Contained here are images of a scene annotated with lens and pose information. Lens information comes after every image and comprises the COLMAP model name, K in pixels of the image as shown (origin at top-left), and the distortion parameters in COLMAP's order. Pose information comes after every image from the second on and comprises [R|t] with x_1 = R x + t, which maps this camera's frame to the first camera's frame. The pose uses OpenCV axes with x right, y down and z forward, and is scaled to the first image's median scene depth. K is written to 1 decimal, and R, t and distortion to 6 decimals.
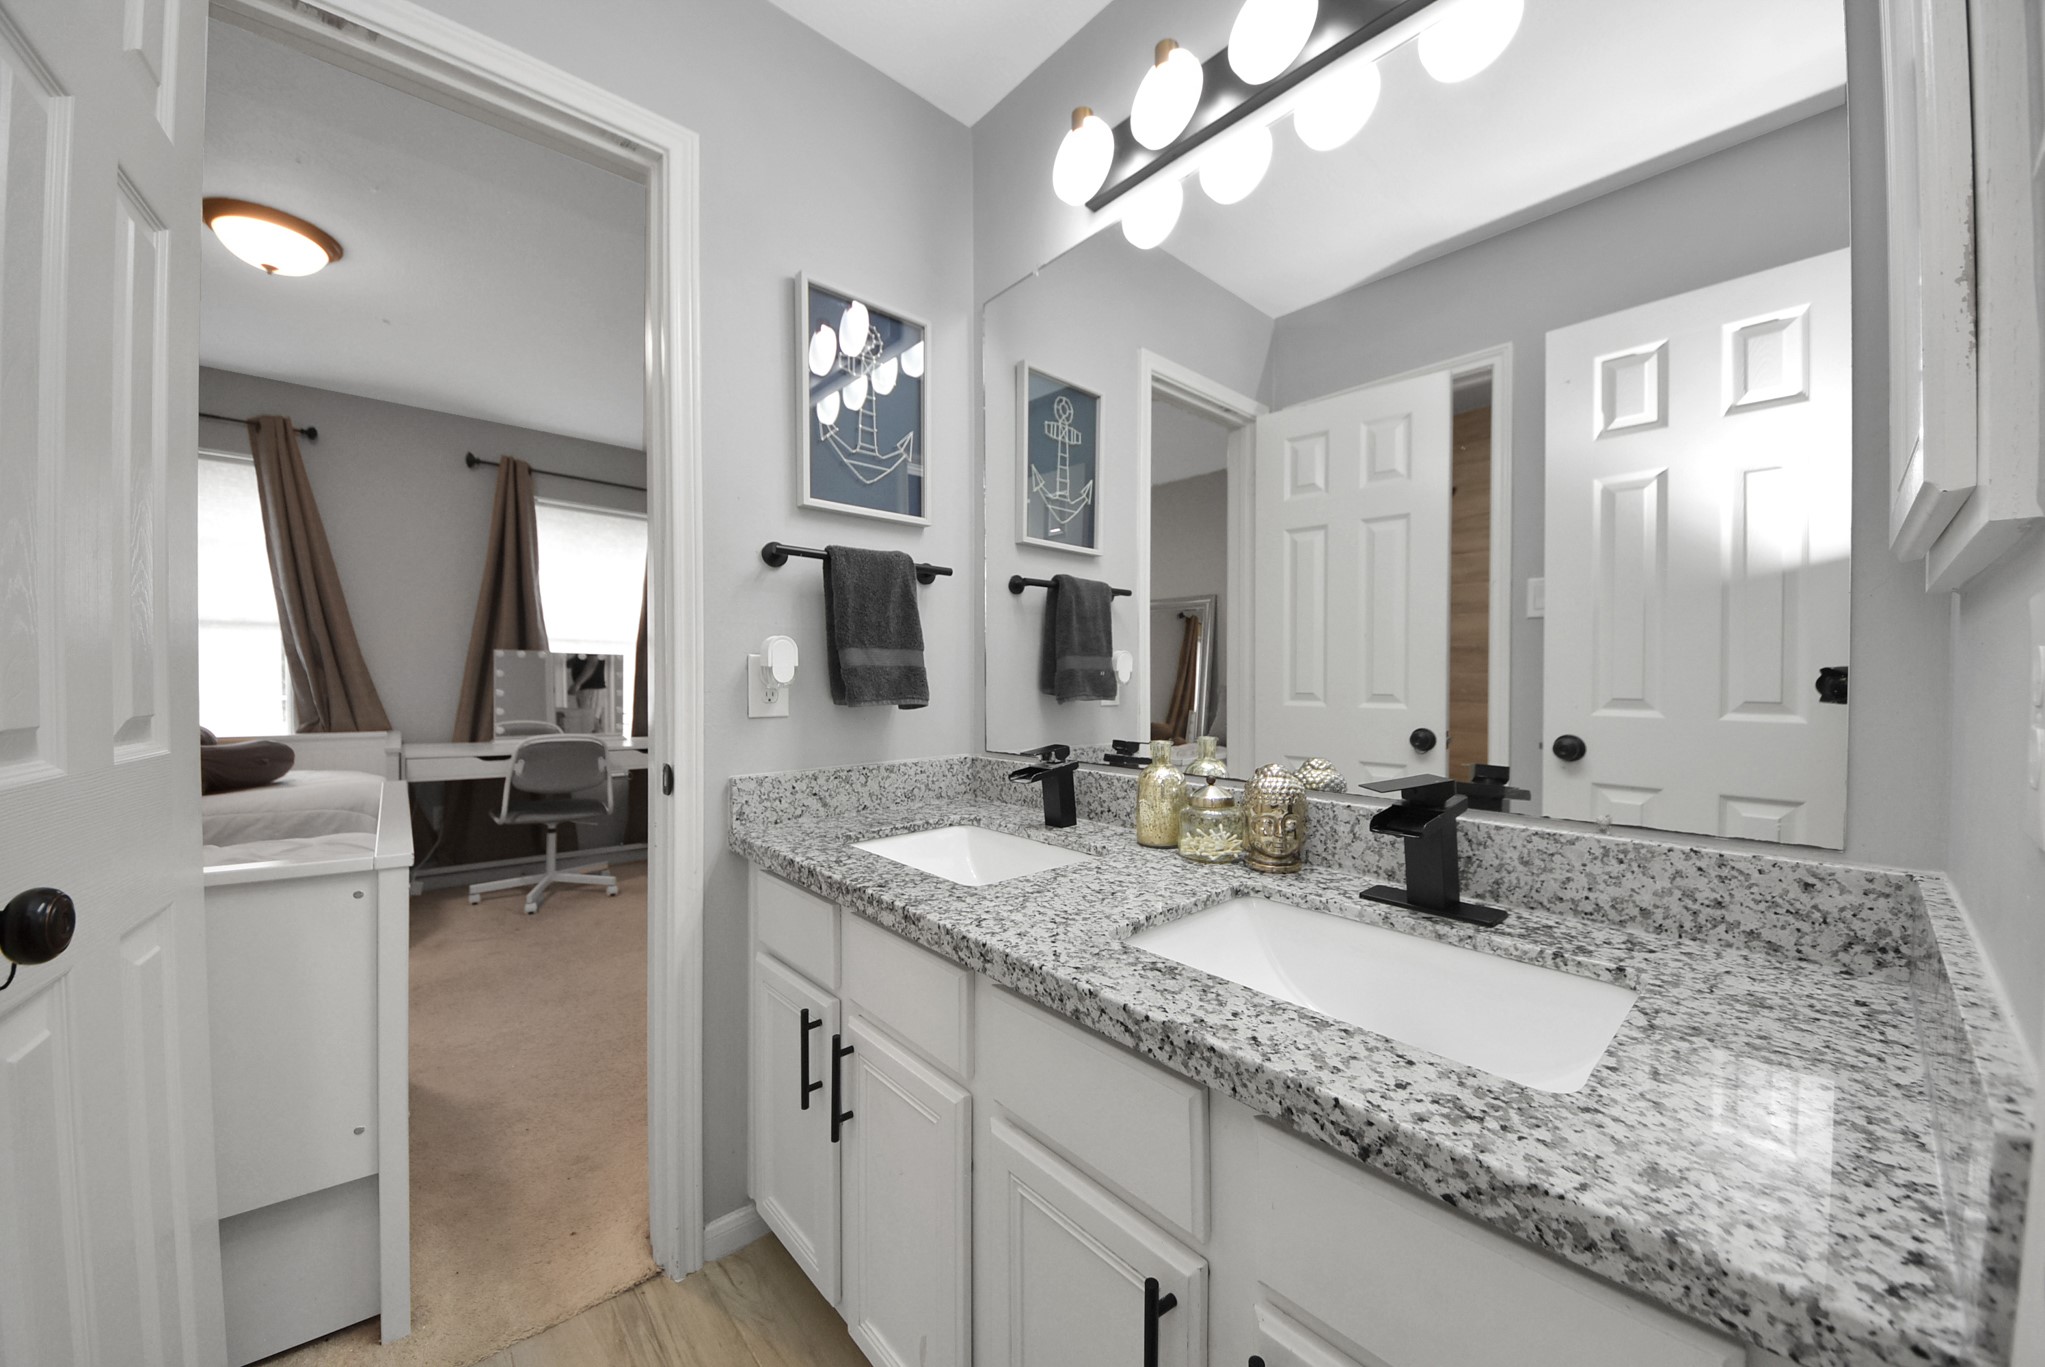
lens RADIAL K [[727.4, 0, 1040.0], [0, 727.4, 691.6], [0, 0, 1]] dist [0.038818, -0.022622]
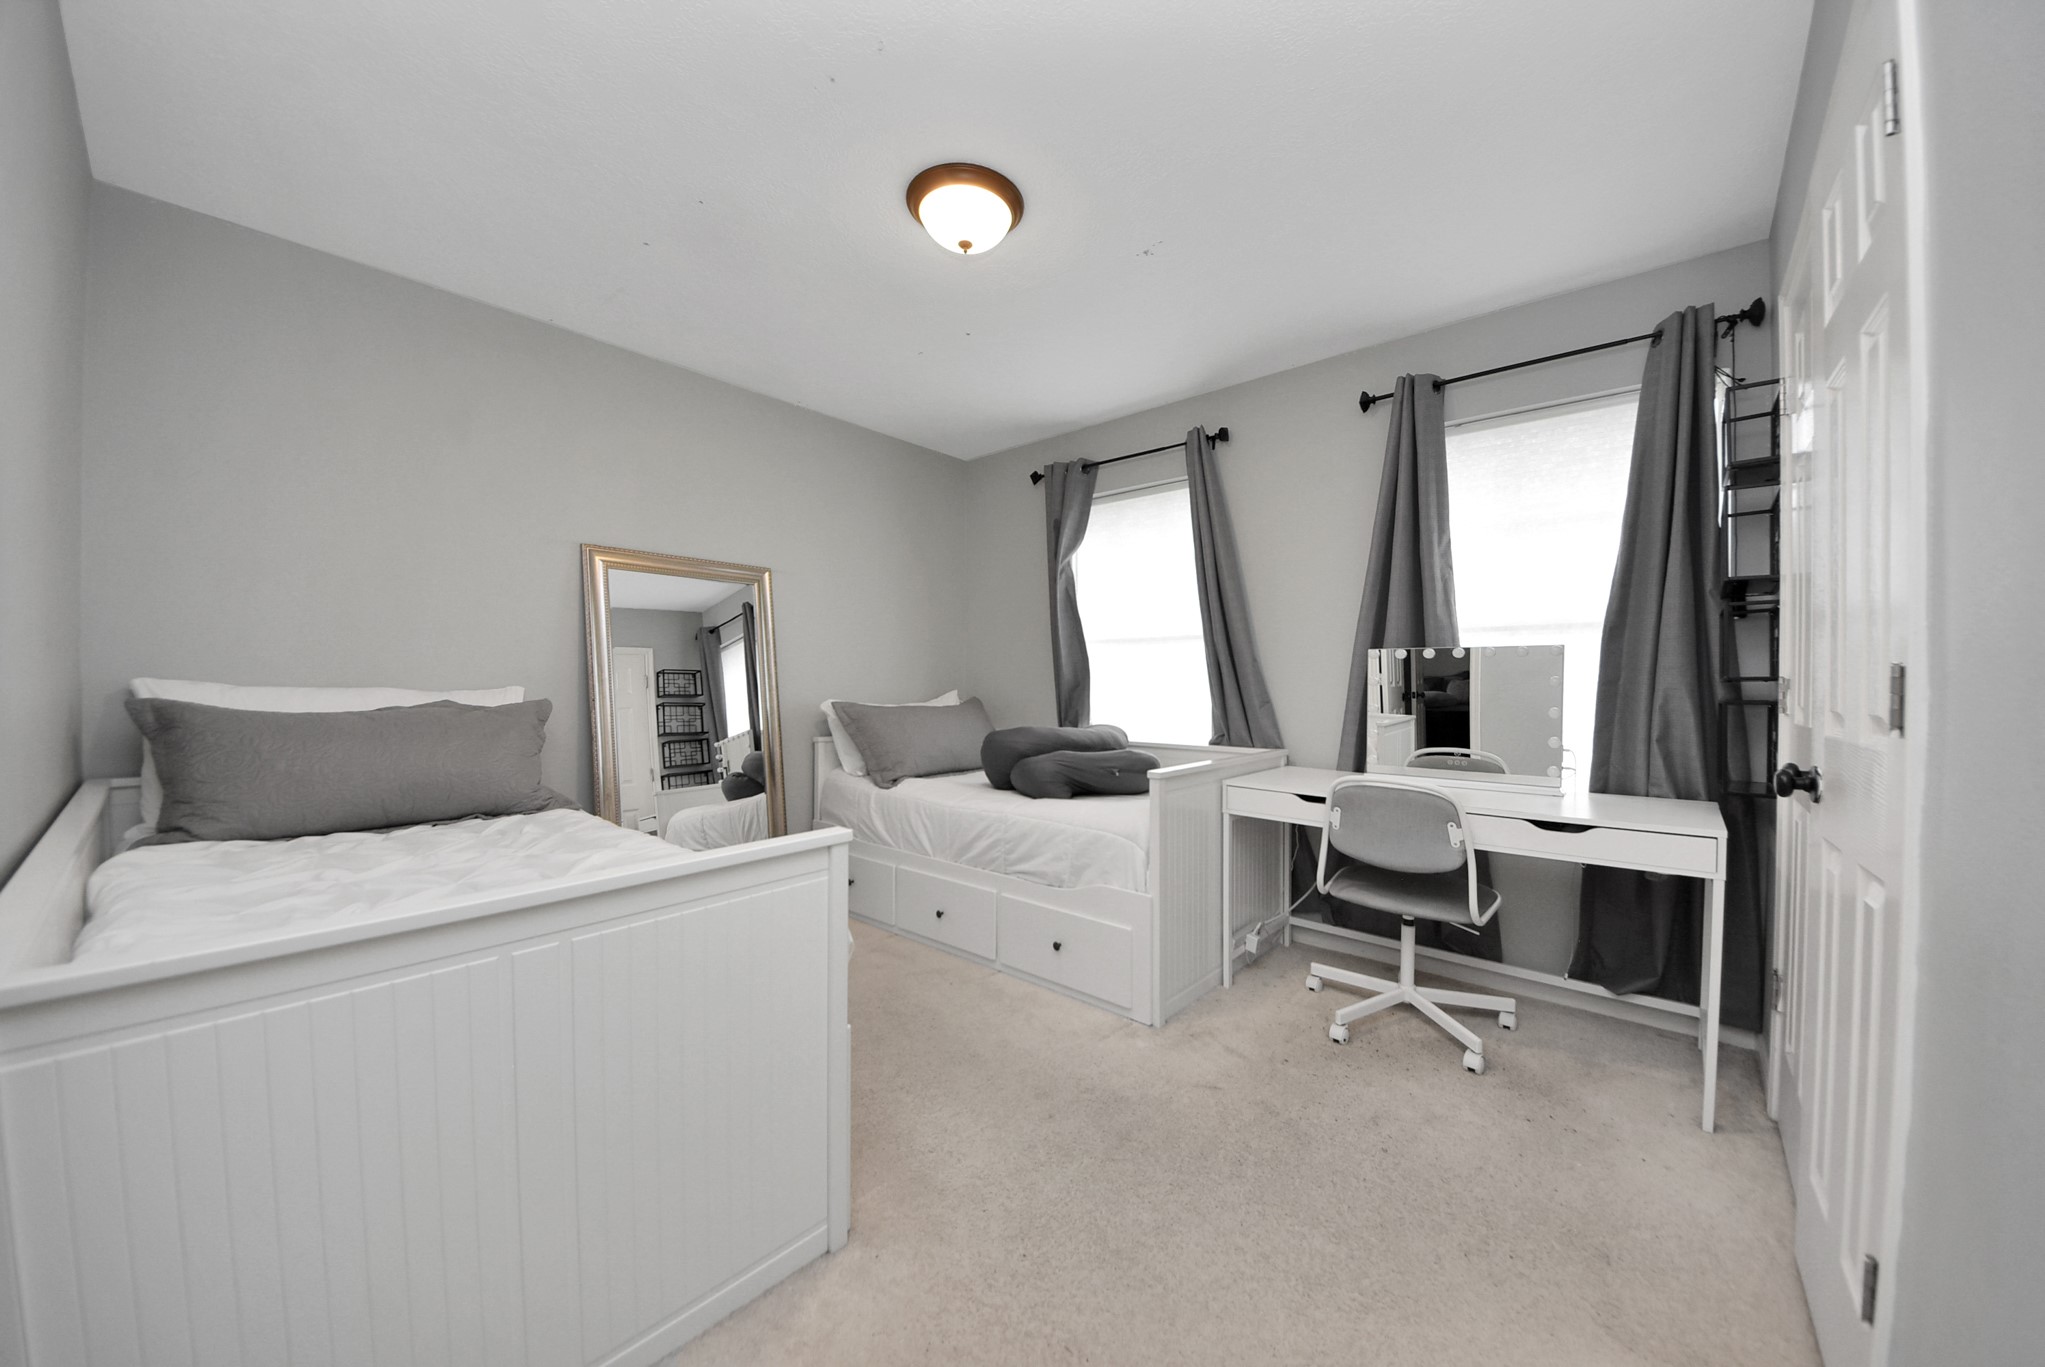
lens RADIAL K [[727.4, 0, 1040.0], [0, 727.4, 691.6], [0, 0, 1]] dist [0.038818, -0.022622]
pose [[0.132178, 0.004264, -0.991217, -0.065814], [-0.010703, 0.999939, 0.002875, -0.013281], [0.991168, 0.010229, 0.132216, 0.620225]]
